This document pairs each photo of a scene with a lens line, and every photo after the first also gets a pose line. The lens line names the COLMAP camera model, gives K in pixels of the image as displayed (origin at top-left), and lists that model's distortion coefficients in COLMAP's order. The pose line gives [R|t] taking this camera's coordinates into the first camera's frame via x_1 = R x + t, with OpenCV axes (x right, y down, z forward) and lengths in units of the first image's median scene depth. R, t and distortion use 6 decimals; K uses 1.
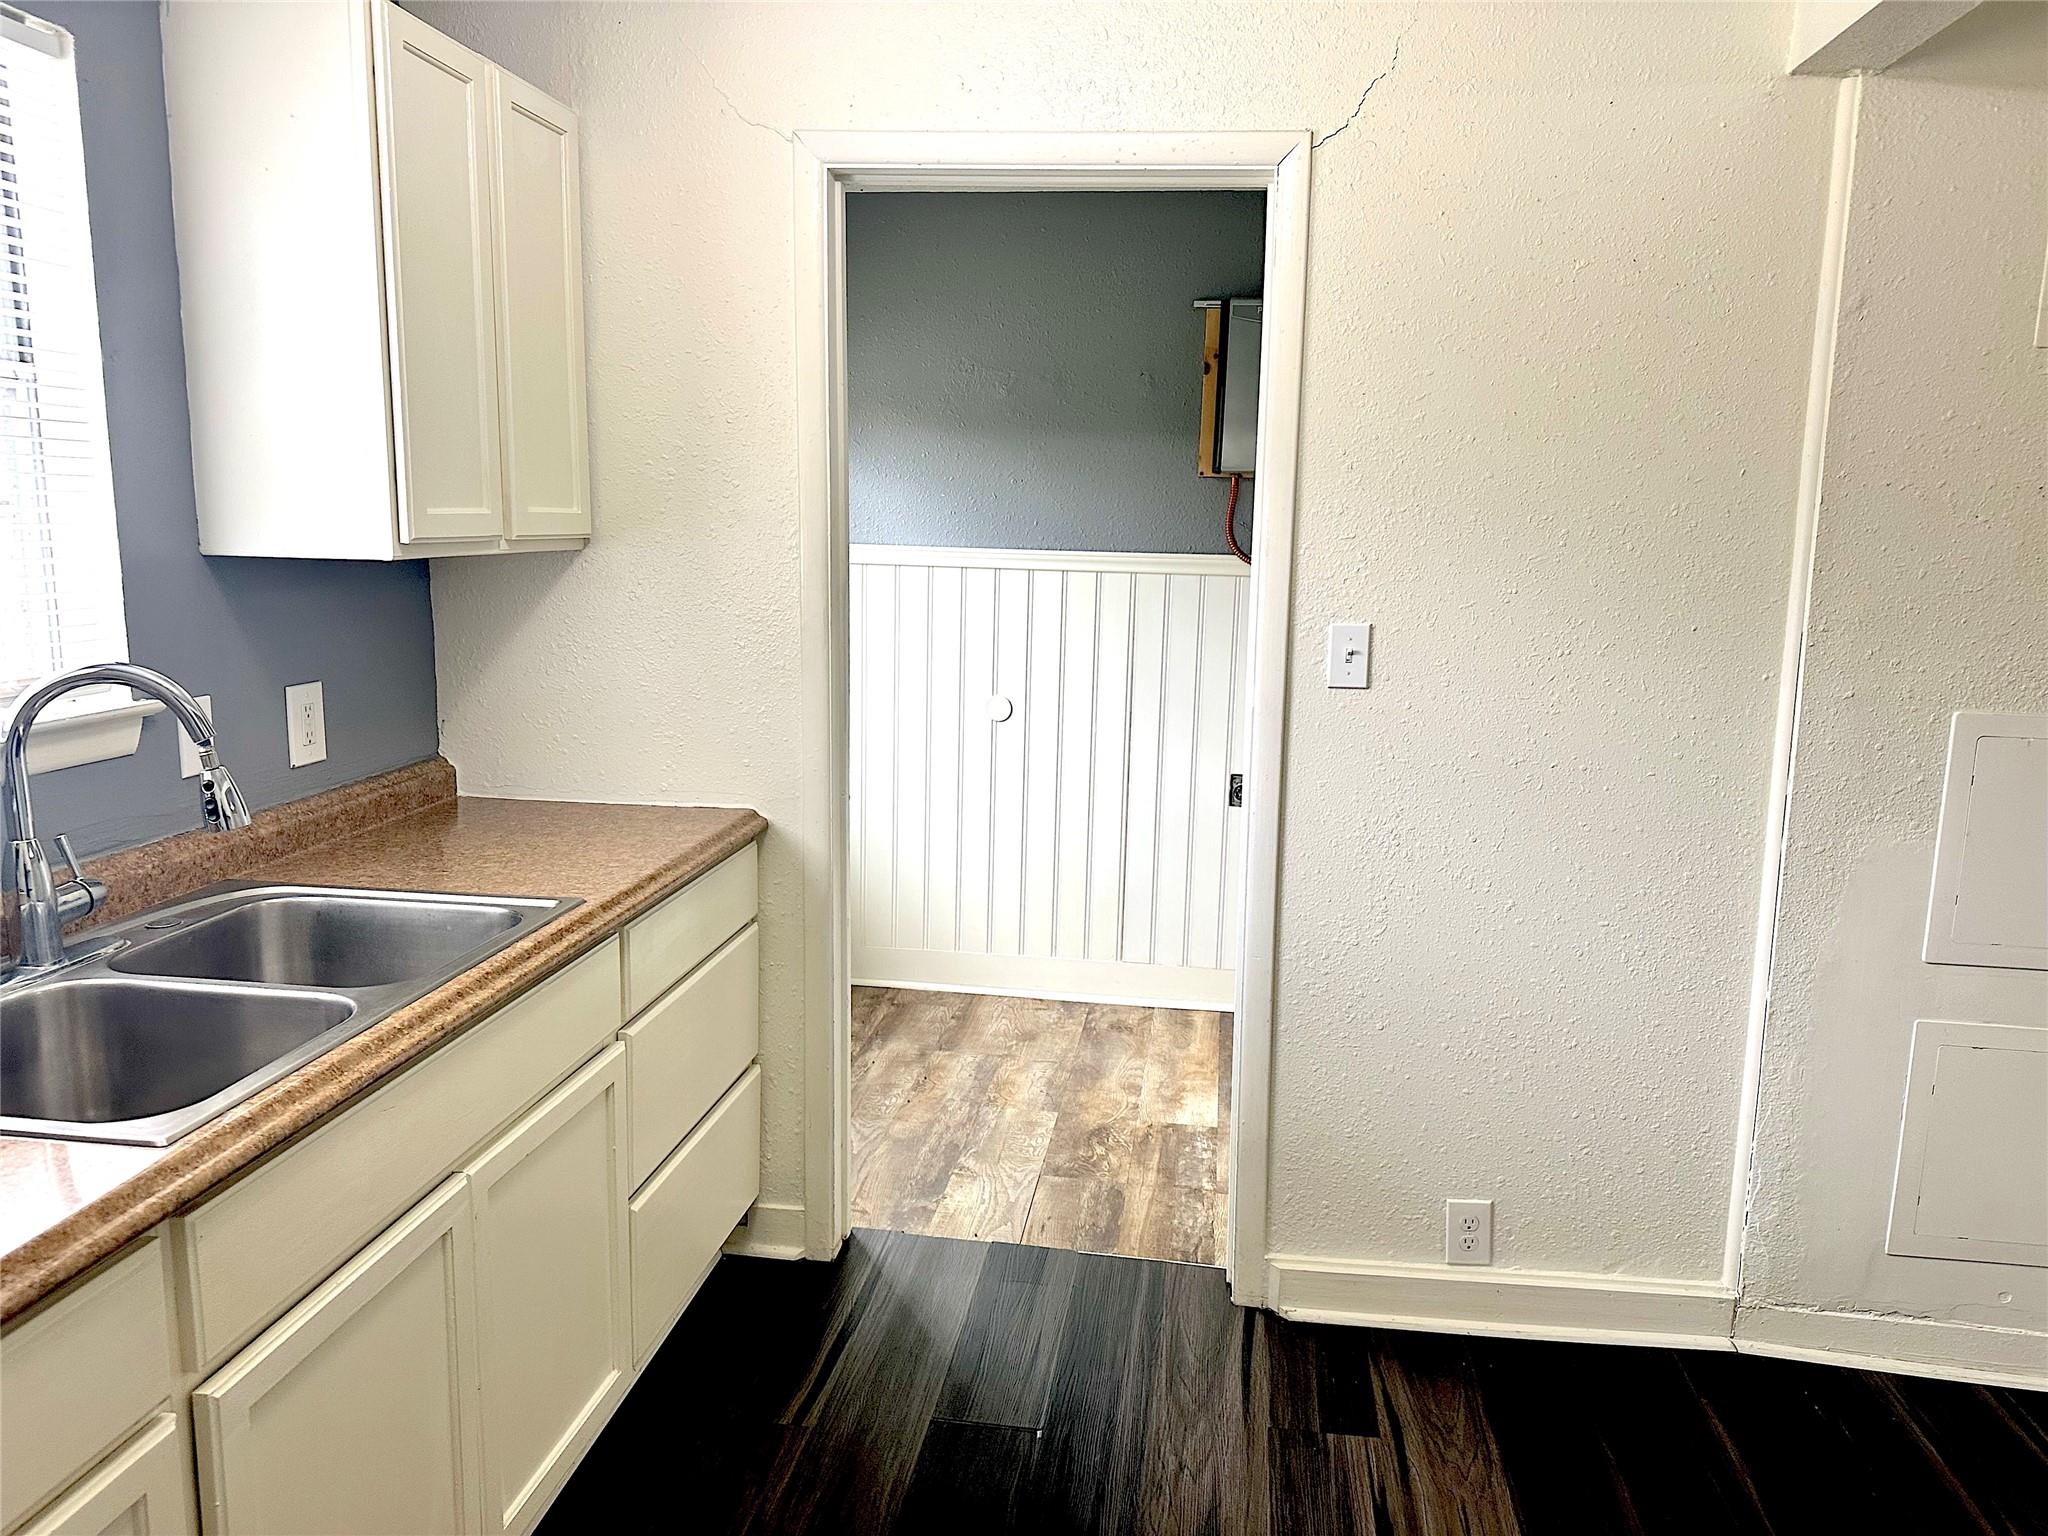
lens RADIAL K [[1428.9, 0, 1043.7], [0, 1428.9, 764.9], [0, 0, 1]] dist [0.045686, -0.054173]
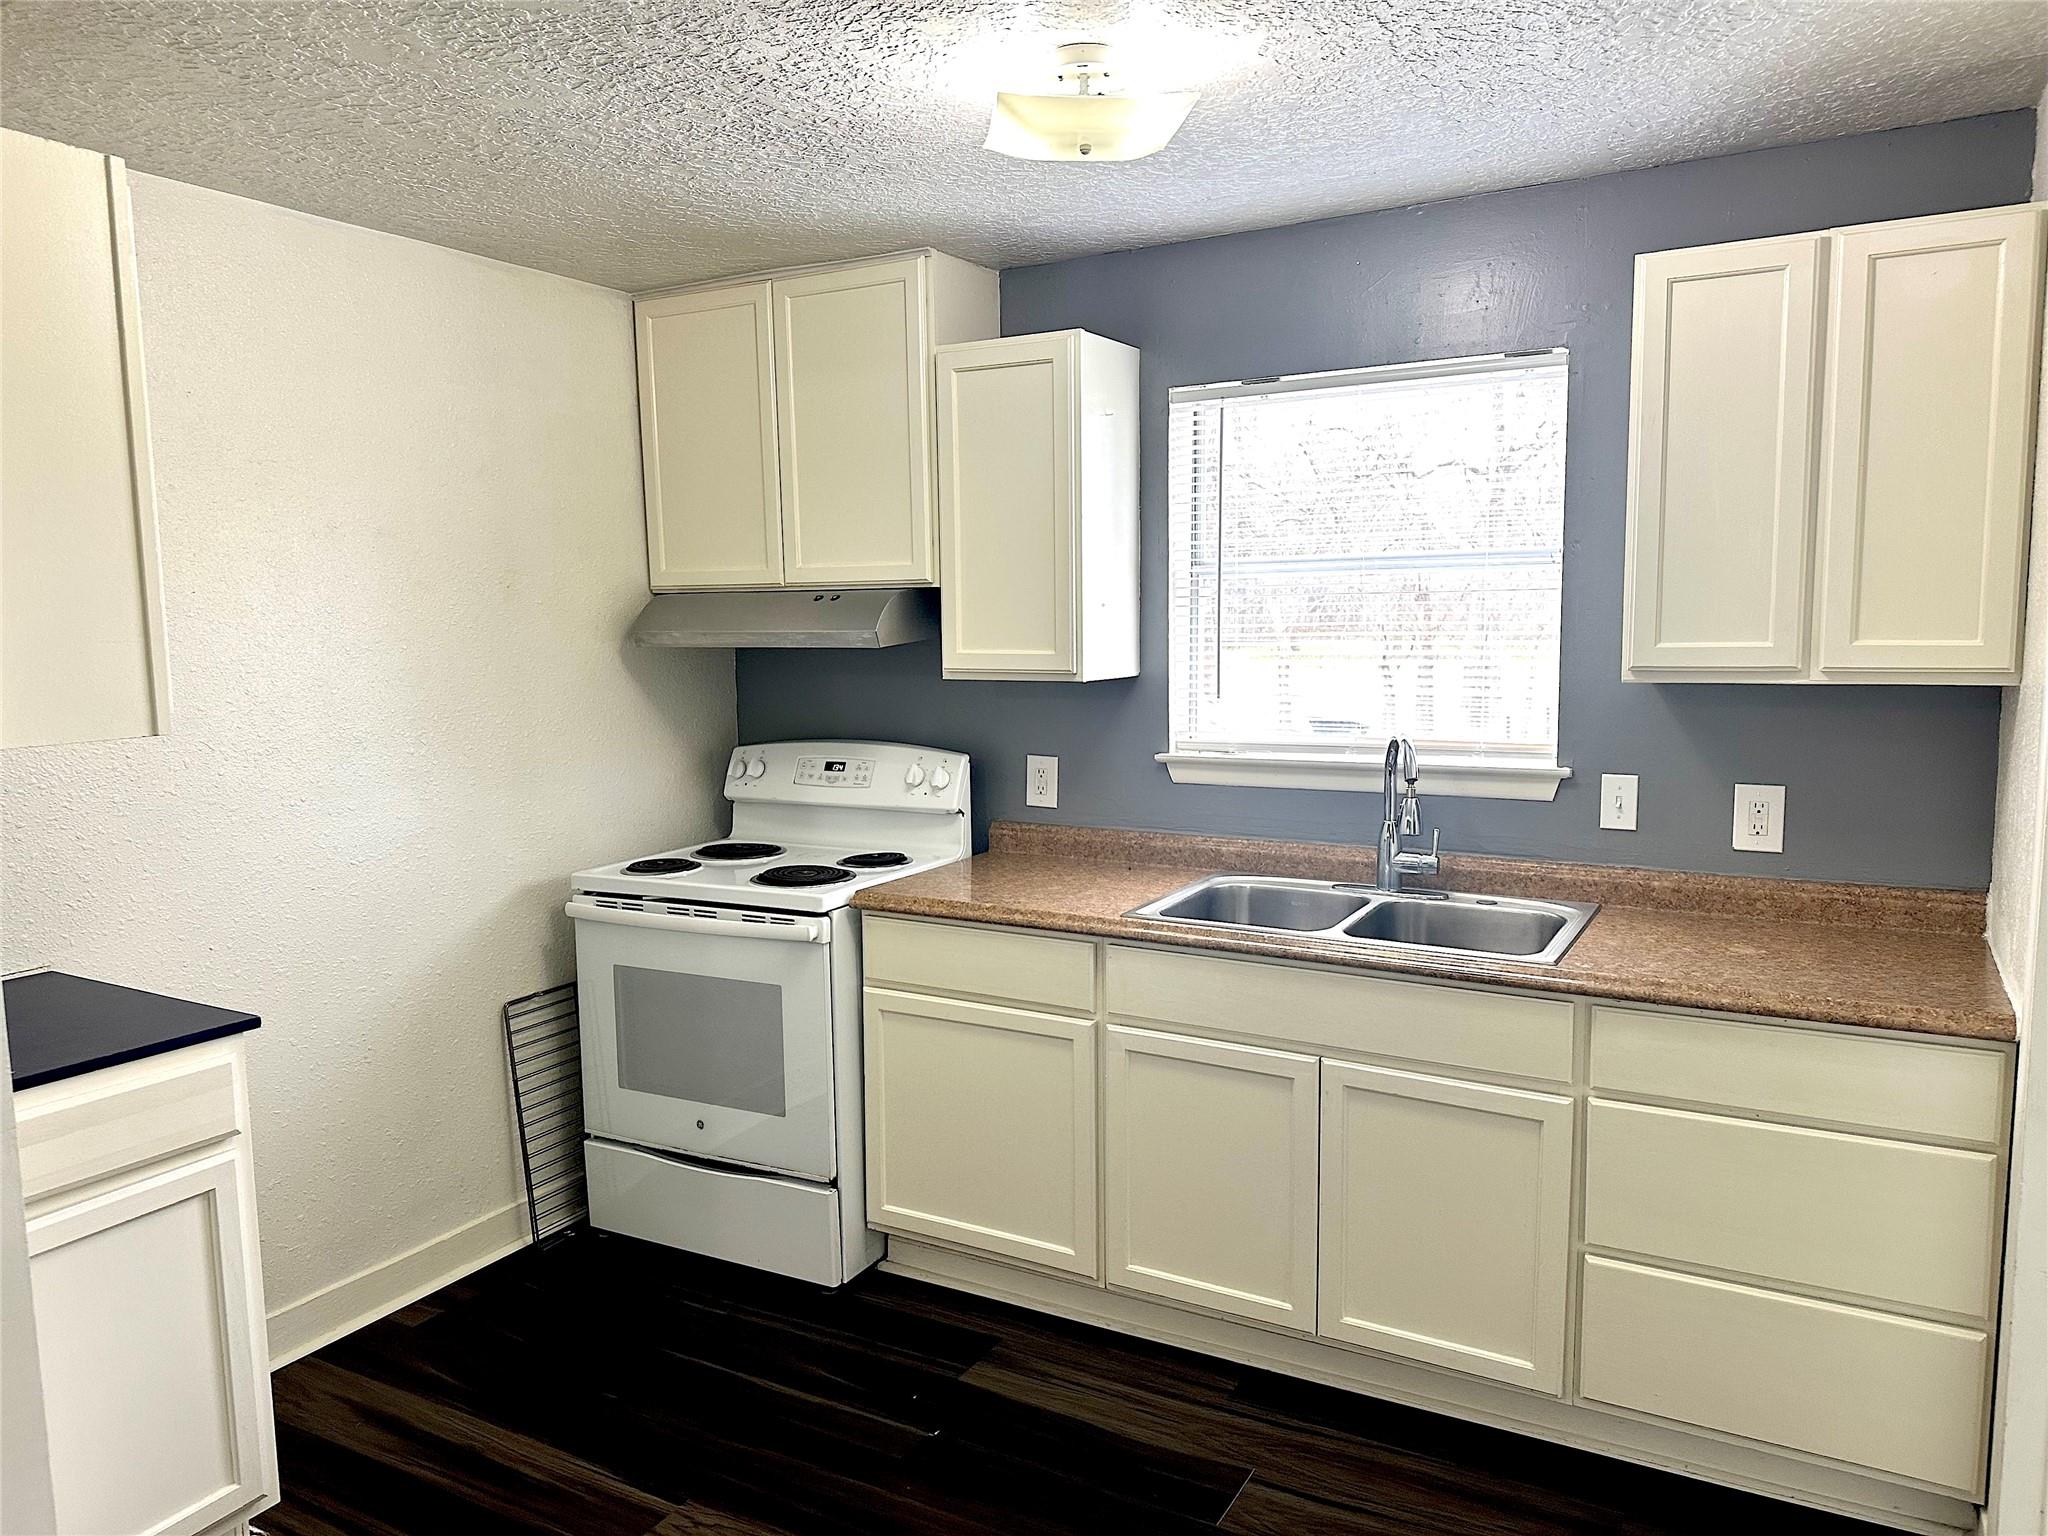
lens RADIAL K [[1428.9, 0, 1042.1], [0, 1428.9, 747.3], [0, 0, 1]] dist [0.045686, -0.054173]
pose [[-0.371974, 0.078273, -0.924937, 0.920728], [-0.152951, 0.977650, 0.144245, -0.188940], [0.915555, 0.195125, -0.351689, 0.972645]]
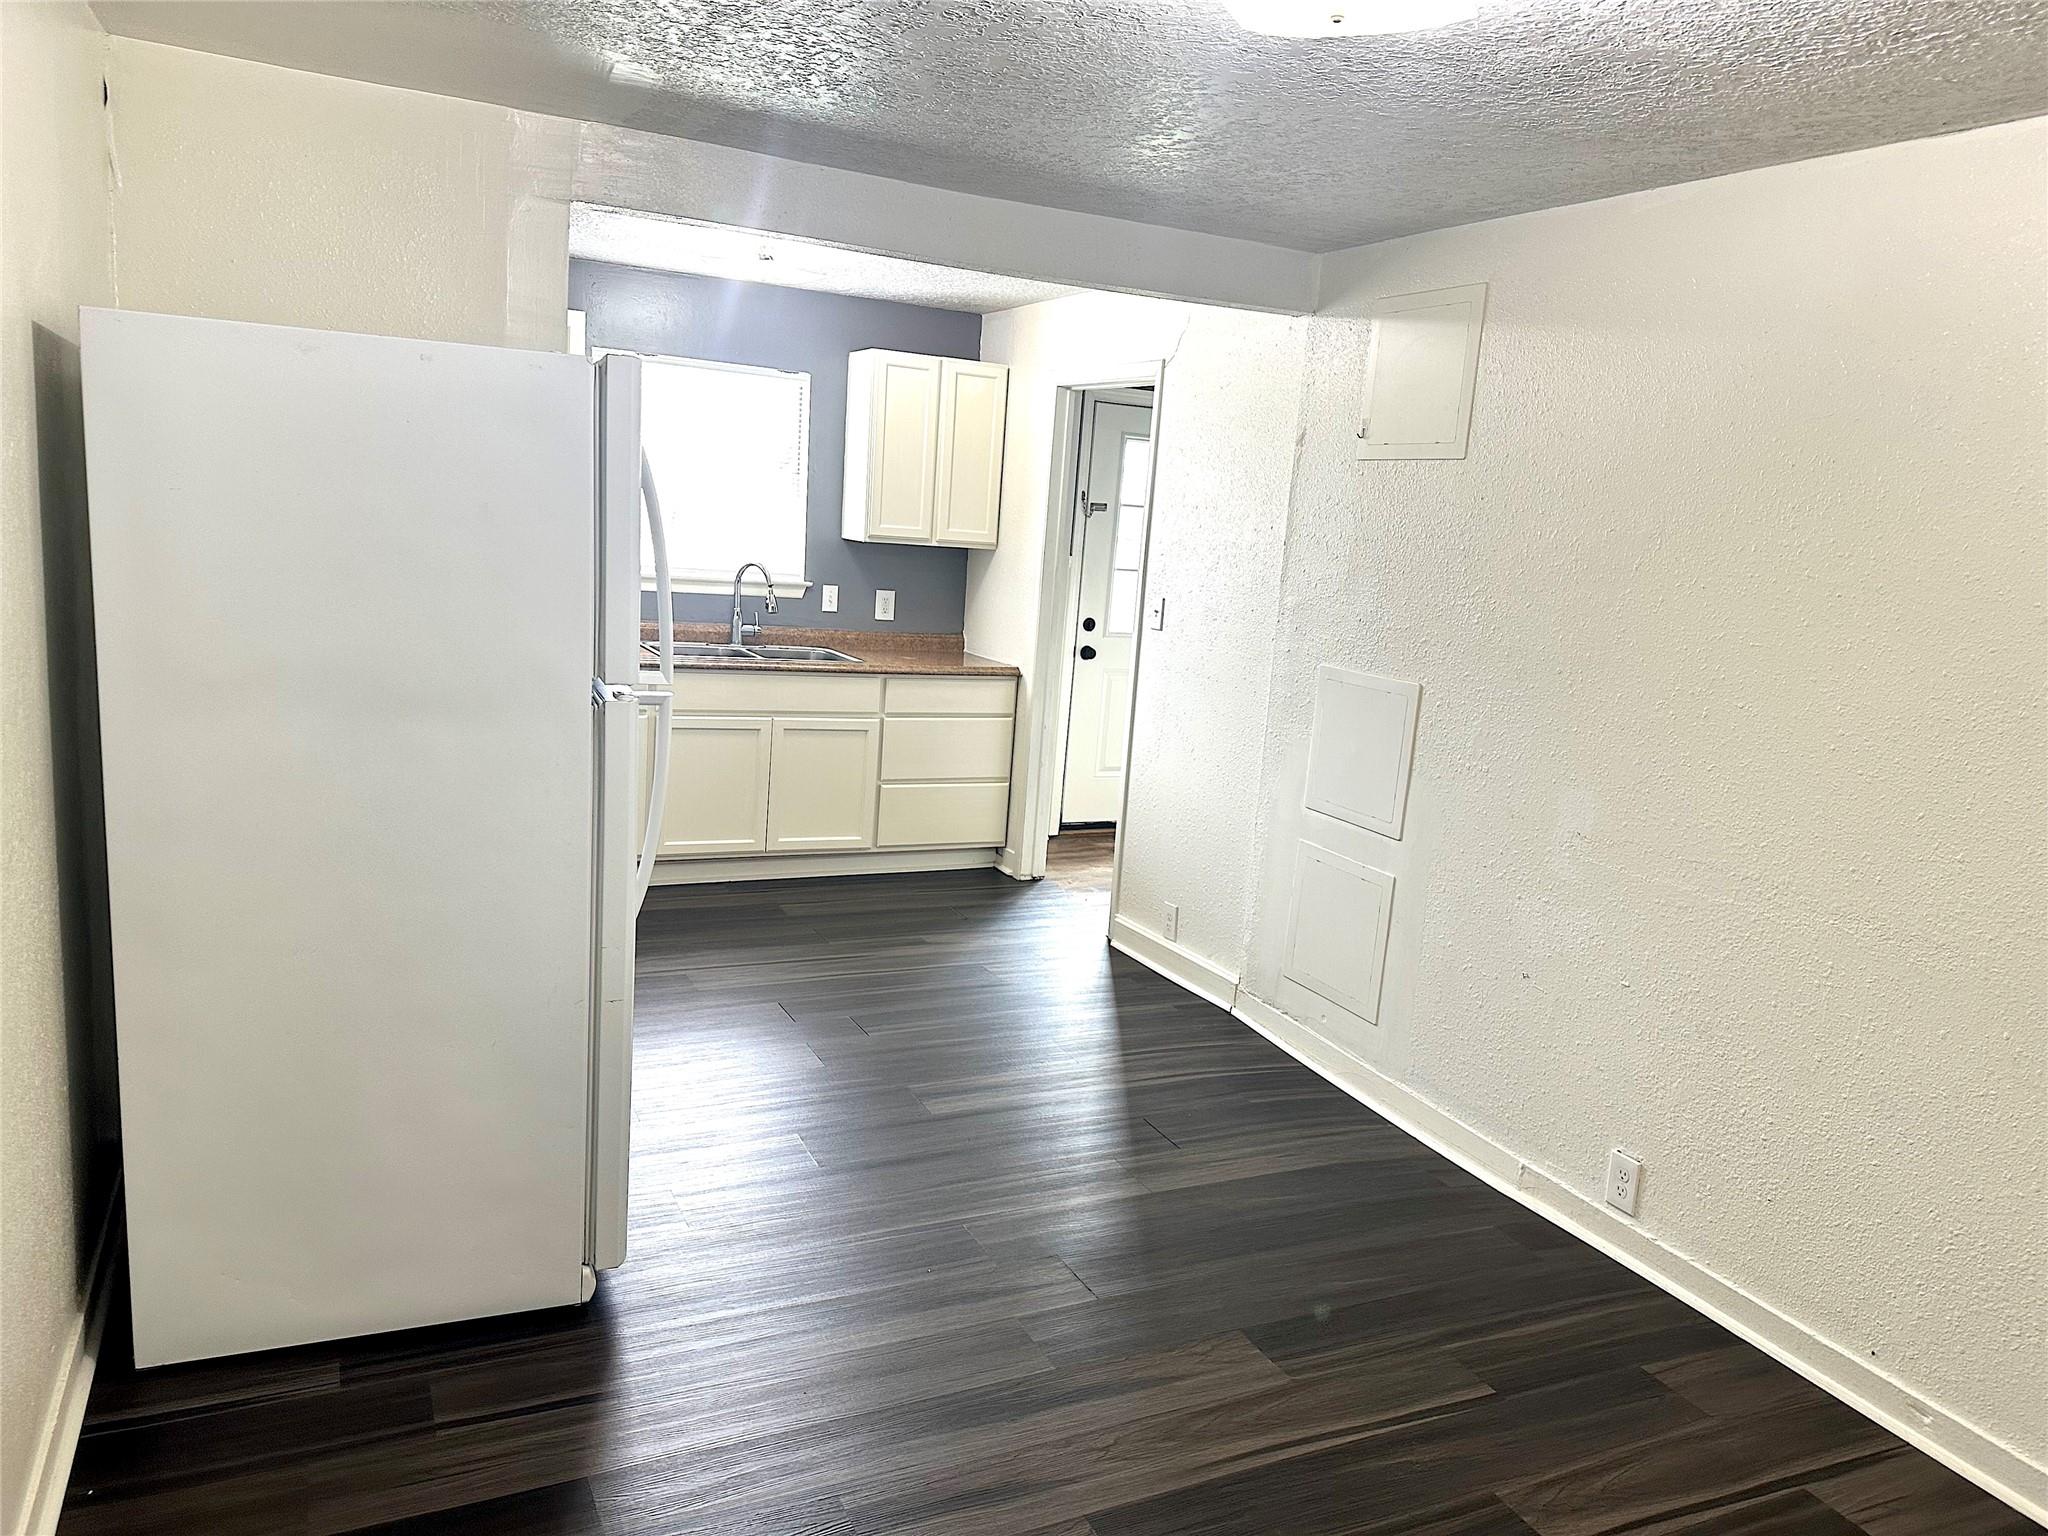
lens RADIAL K [[1428.9, 0, 1030.7], [0, 1428.9, 785.1], [0, 0, 1]] dist [0.045686, -0.054173]
pose [[0.555821, 0.175057, -0.812661, 2.124868], [-0.198330, 0.977272, 0.074868, 0.053806], [0.807297, 0.119562, 0.577907, -0.330201]]
